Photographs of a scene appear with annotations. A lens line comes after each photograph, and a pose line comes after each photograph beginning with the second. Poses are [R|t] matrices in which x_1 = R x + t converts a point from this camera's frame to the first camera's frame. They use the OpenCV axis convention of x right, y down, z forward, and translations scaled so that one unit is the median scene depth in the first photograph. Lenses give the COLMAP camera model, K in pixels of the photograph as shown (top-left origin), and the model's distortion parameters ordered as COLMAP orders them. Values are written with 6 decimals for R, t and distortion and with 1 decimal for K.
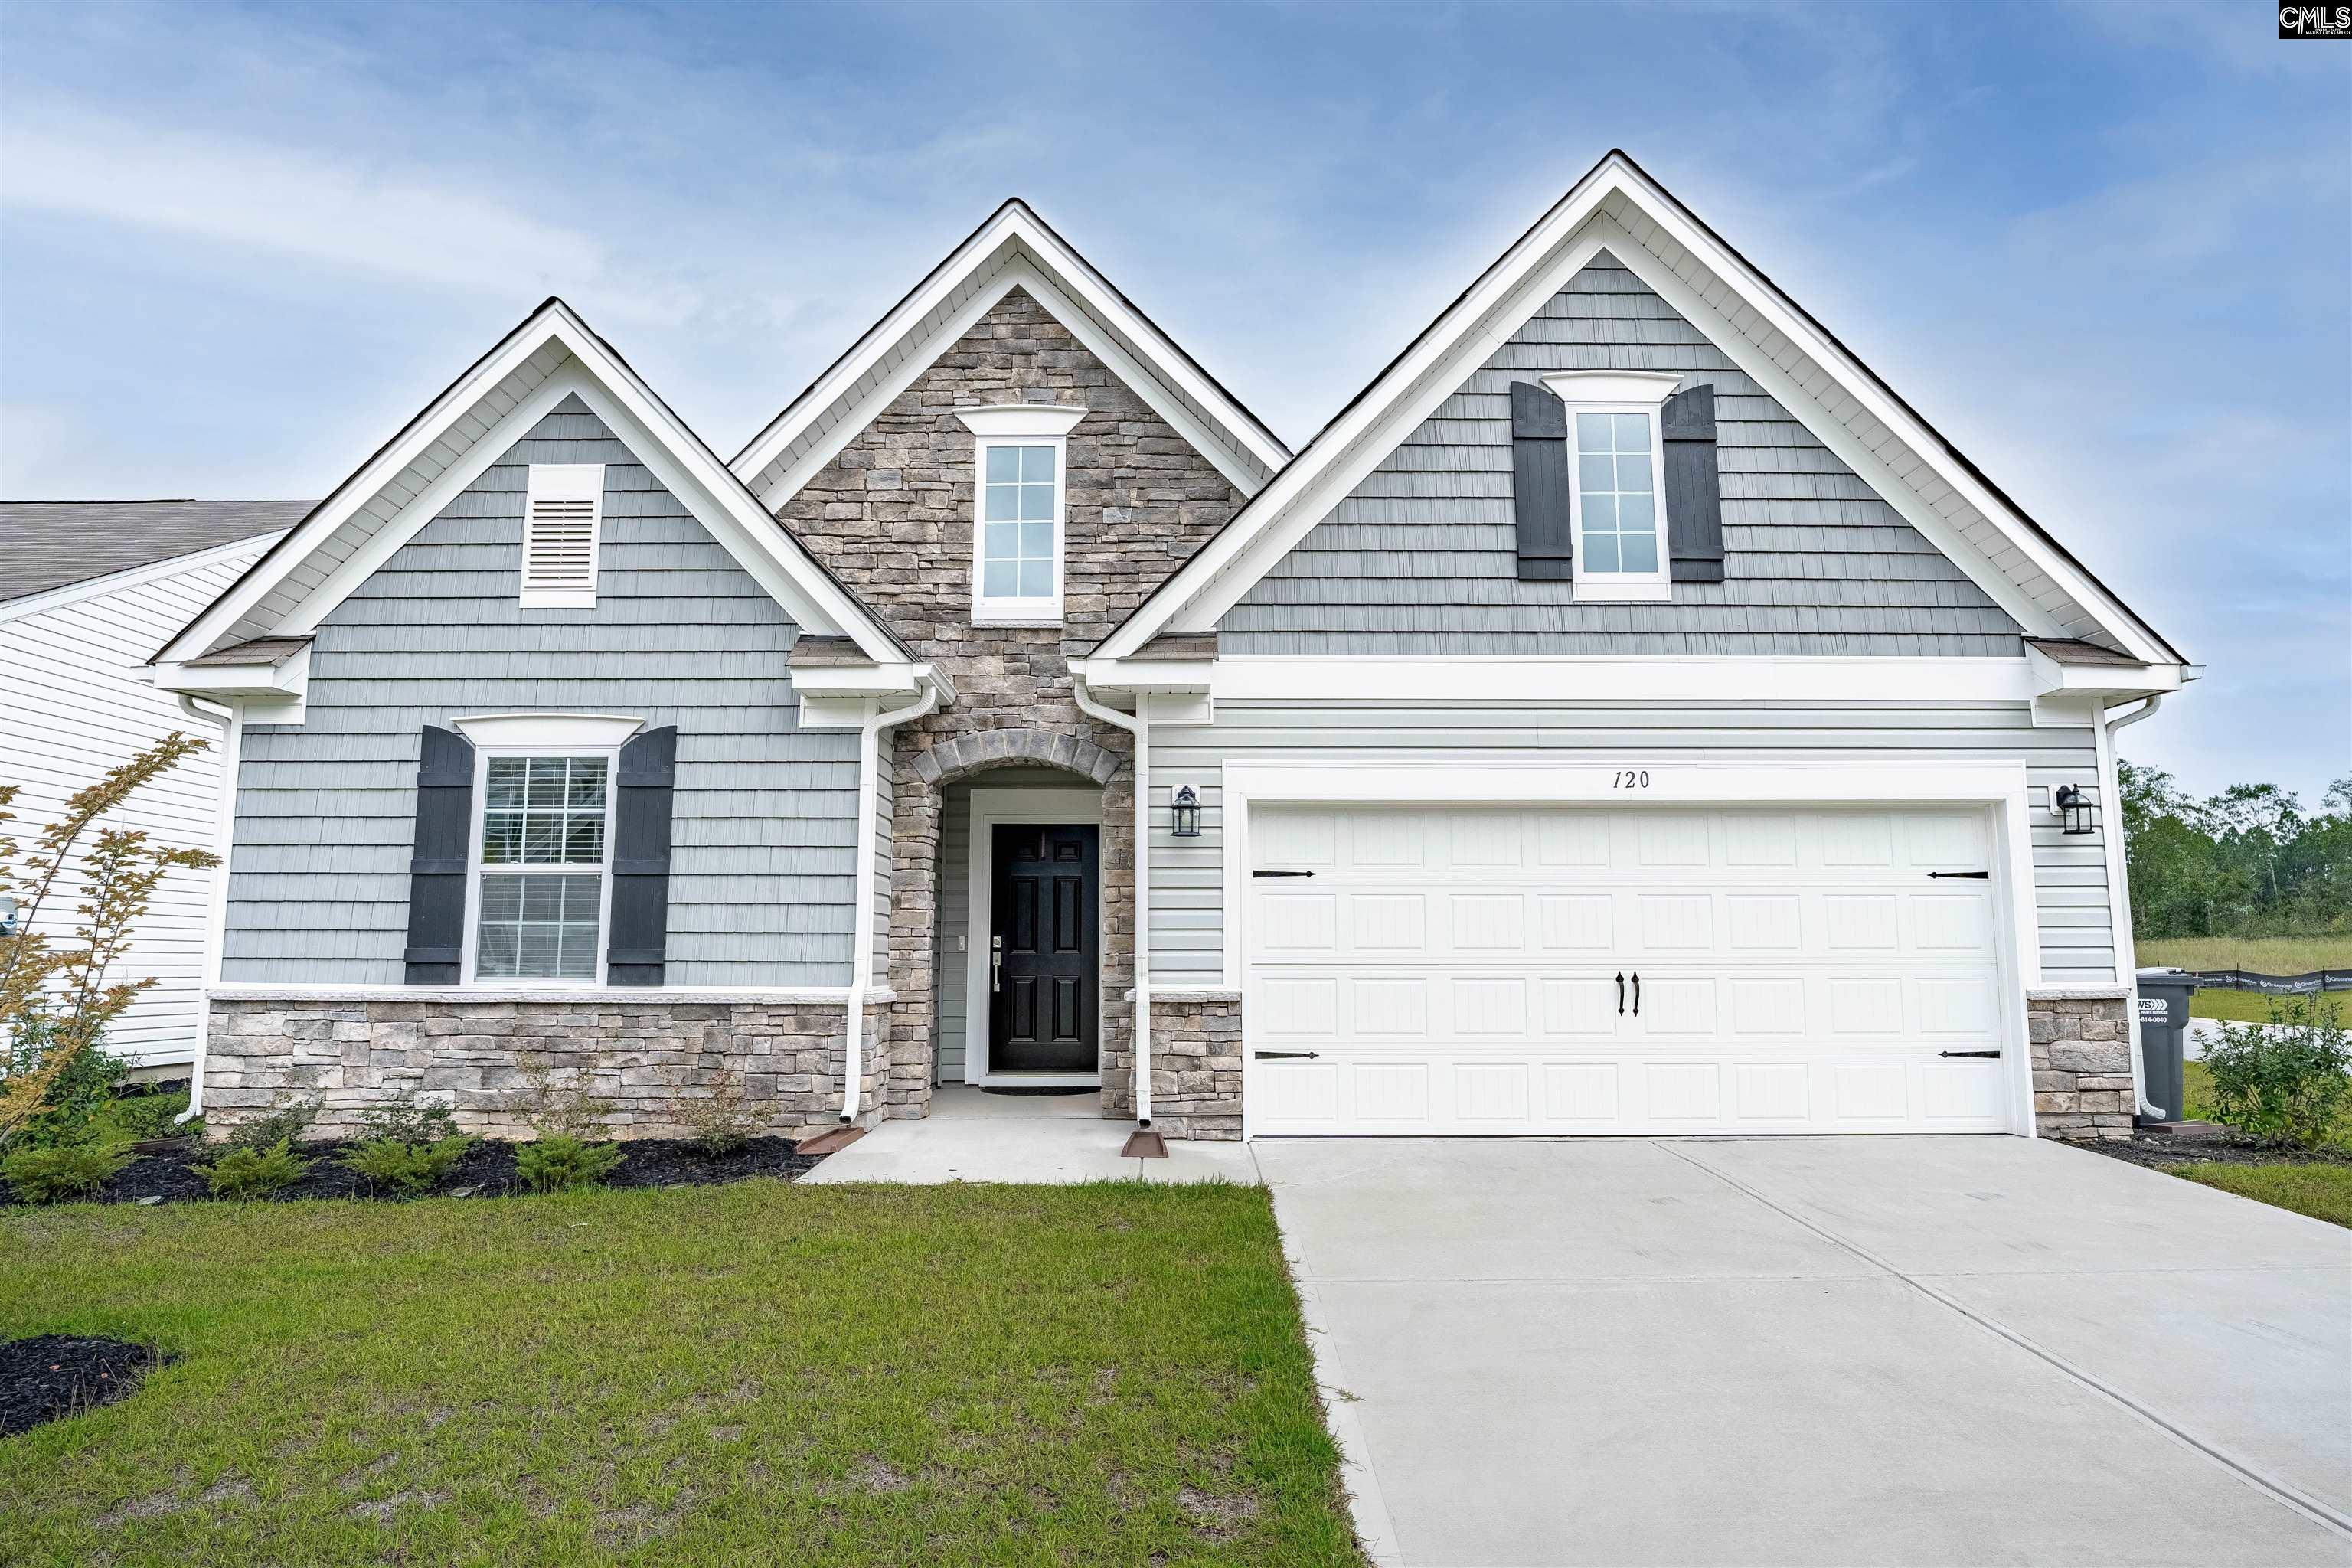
lens RADIAL K [[1364.6, 0, 1177.0], [0, 1364.6, 779.0], [0, 0, 1]] dist [-0.035097, 0.002601]
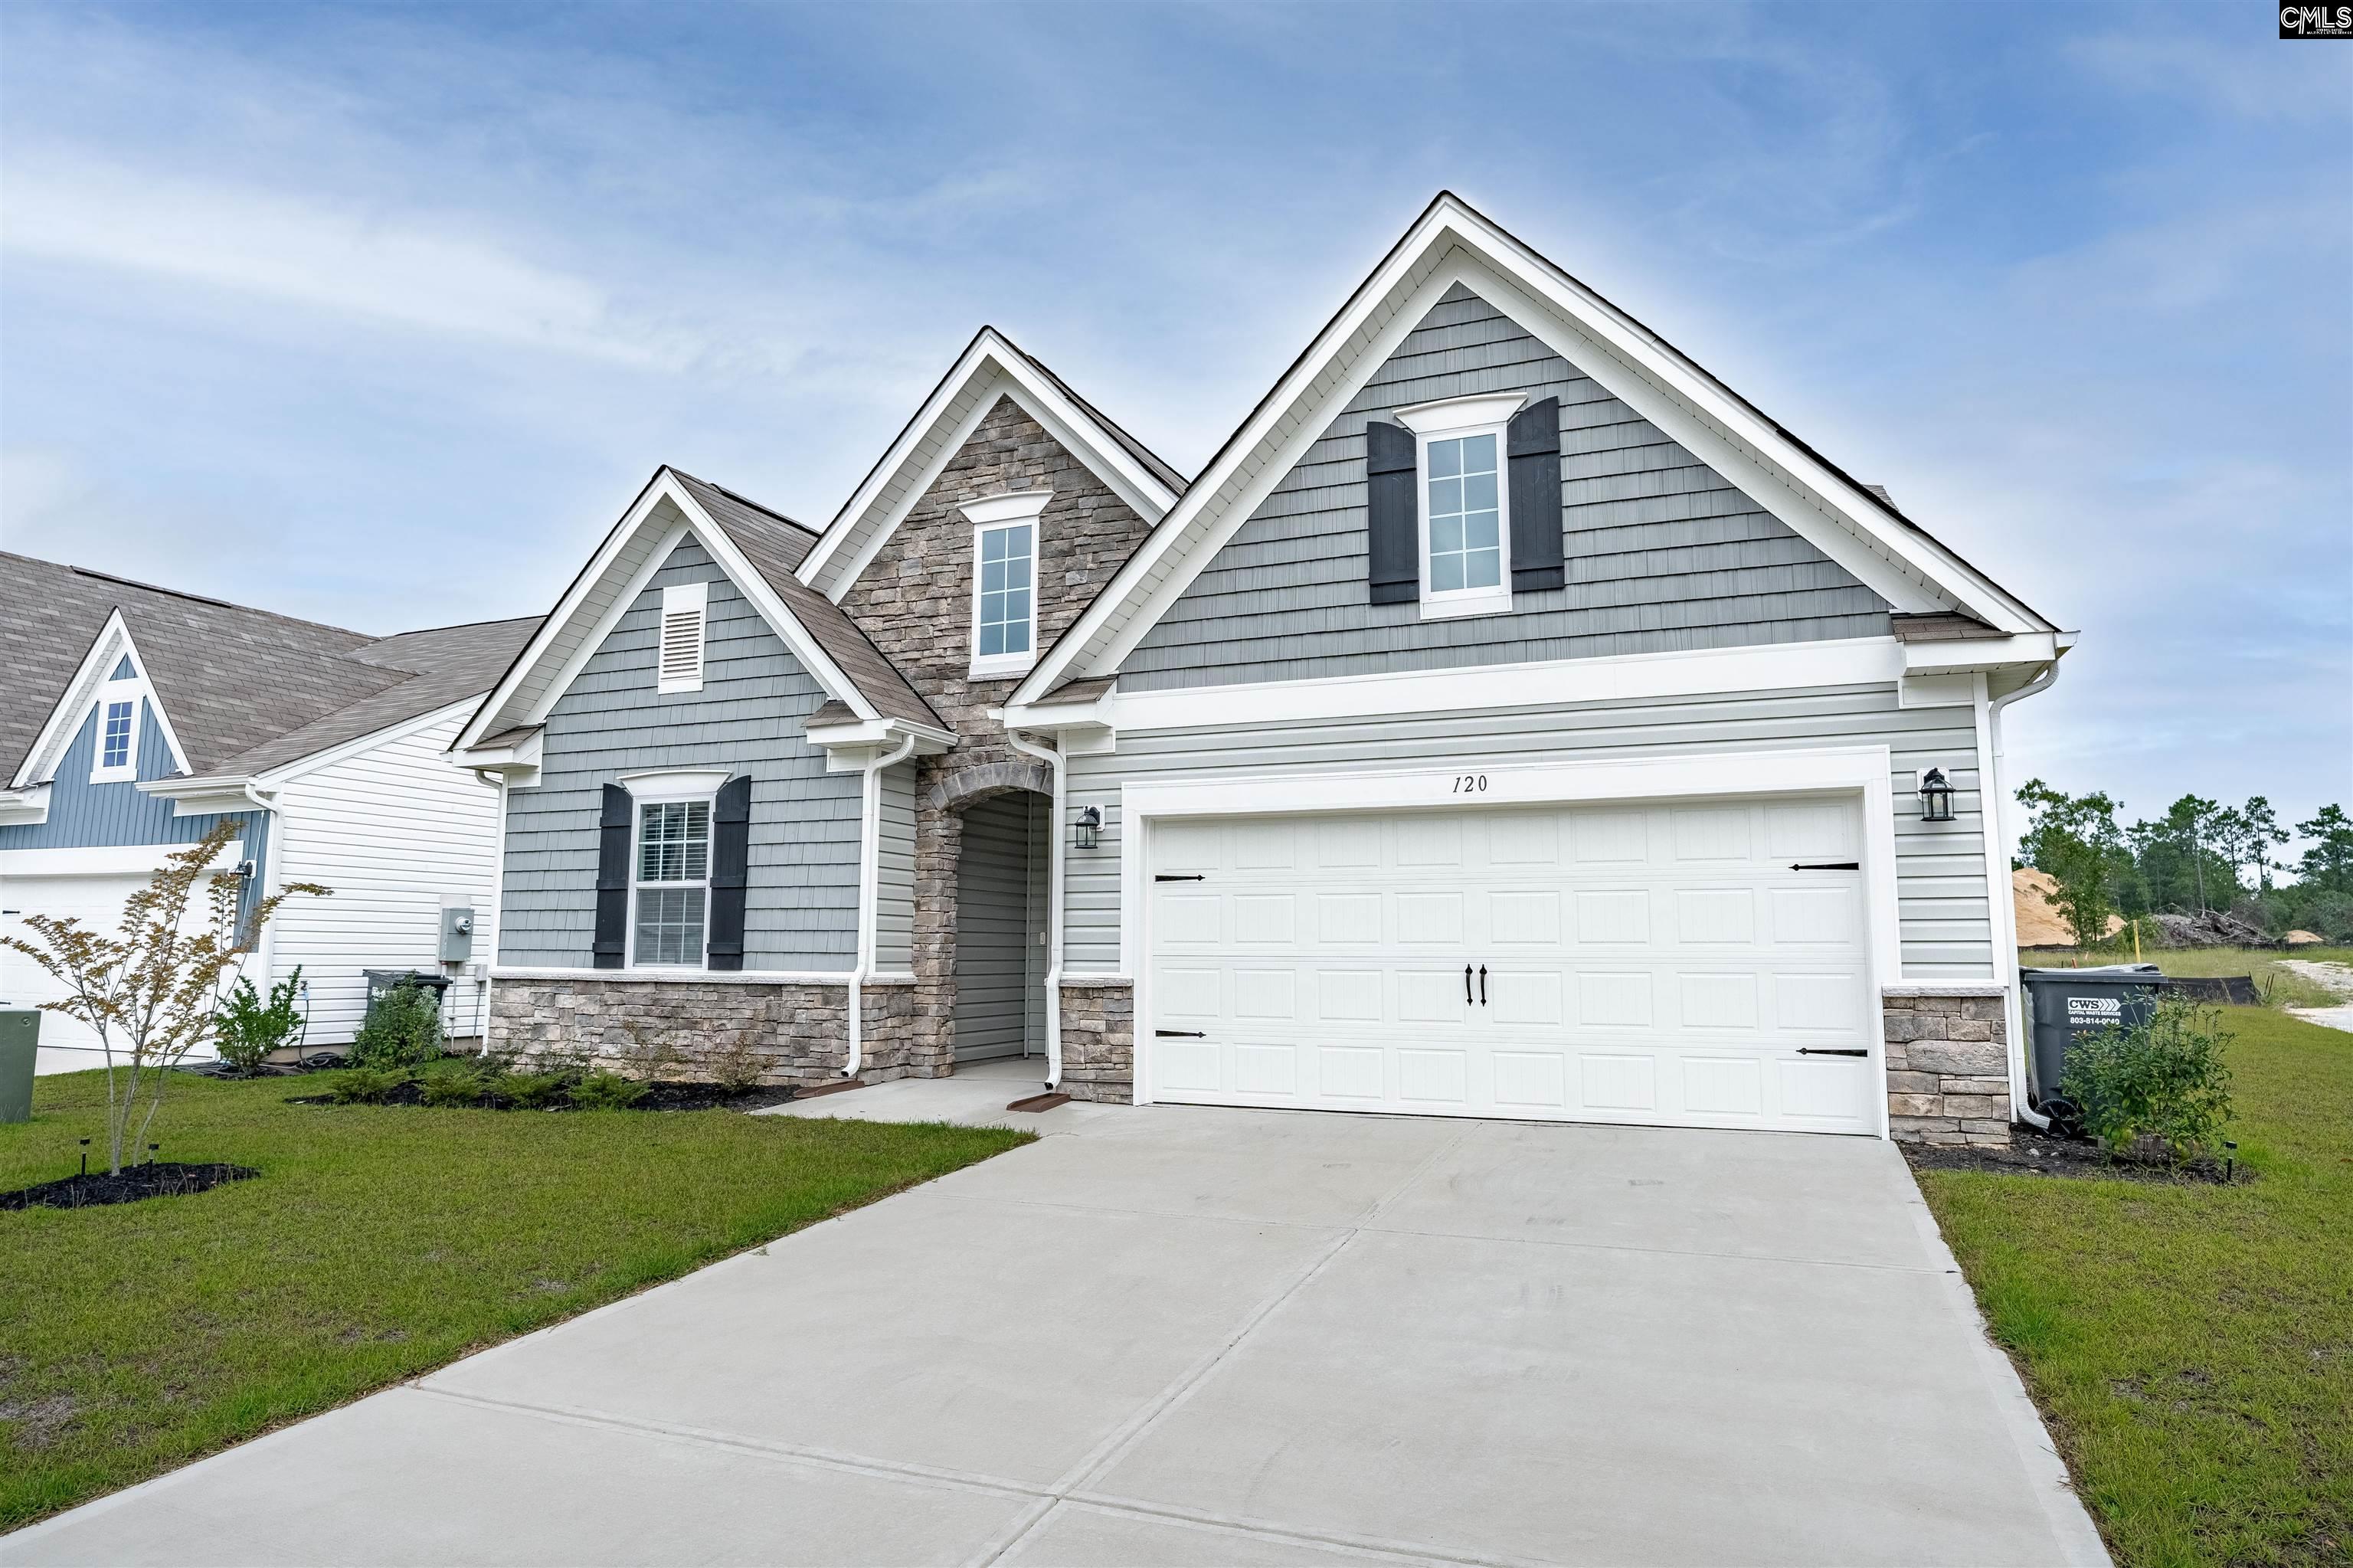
lens RADIAL K [[1365.2, 0, 1177.5], [0, 1365.2, 779.0], [0, 0, 1]] dist [-0.035097, 0.002601]
pose [[0.923708, -0.045981, -0.380329, 0.519959], [0.047788, 0.998846, -0.004697, -0.009201], [0.380106, -0.013836, 0.924839, -0.073475]]
